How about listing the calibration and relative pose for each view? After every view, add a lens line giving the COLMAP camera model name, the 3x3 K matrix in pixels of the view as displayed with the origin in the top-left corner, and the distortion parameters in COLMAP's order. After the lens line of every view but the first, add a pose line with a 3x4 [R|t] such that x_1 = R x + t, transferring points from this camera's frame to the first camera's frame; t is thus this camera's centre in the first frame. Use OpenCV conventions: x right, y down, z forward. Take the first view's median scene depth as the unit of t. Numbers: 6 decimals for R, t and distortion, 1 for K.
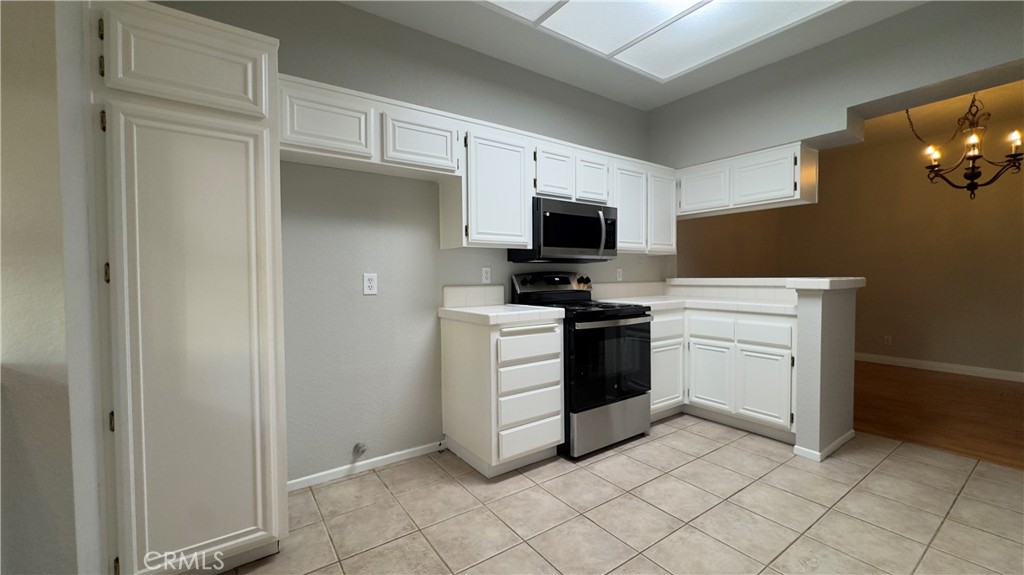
lens RADIAL K [[408.2, 0, 513.6], [0, 408.2, 286.1], [0, 0, 1]] dist [-0.002731, -0.000056]
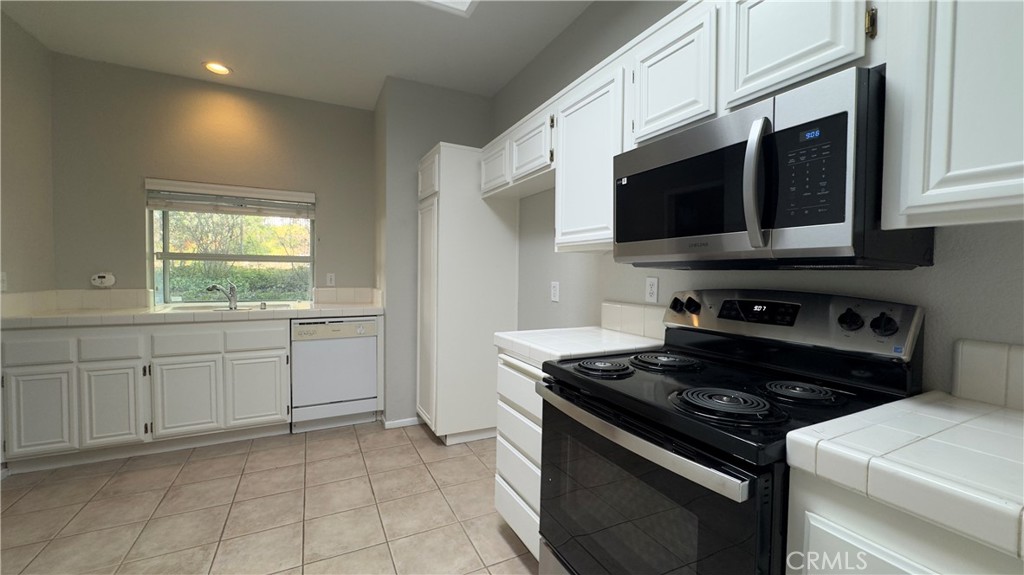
lens RADIAL K [[408.2, 0, 513.6], [0, 408.2, 286.1], [0, 0, 1]] dist [-0.002731, -0.000056]
pose [[-0.148595, 0.038609, -0.988144, 0.710877], [-0.037435, 0.998302, 0.044636, -0.062592], [0.988189, 0.043624, -0.146897, 1.042340]]
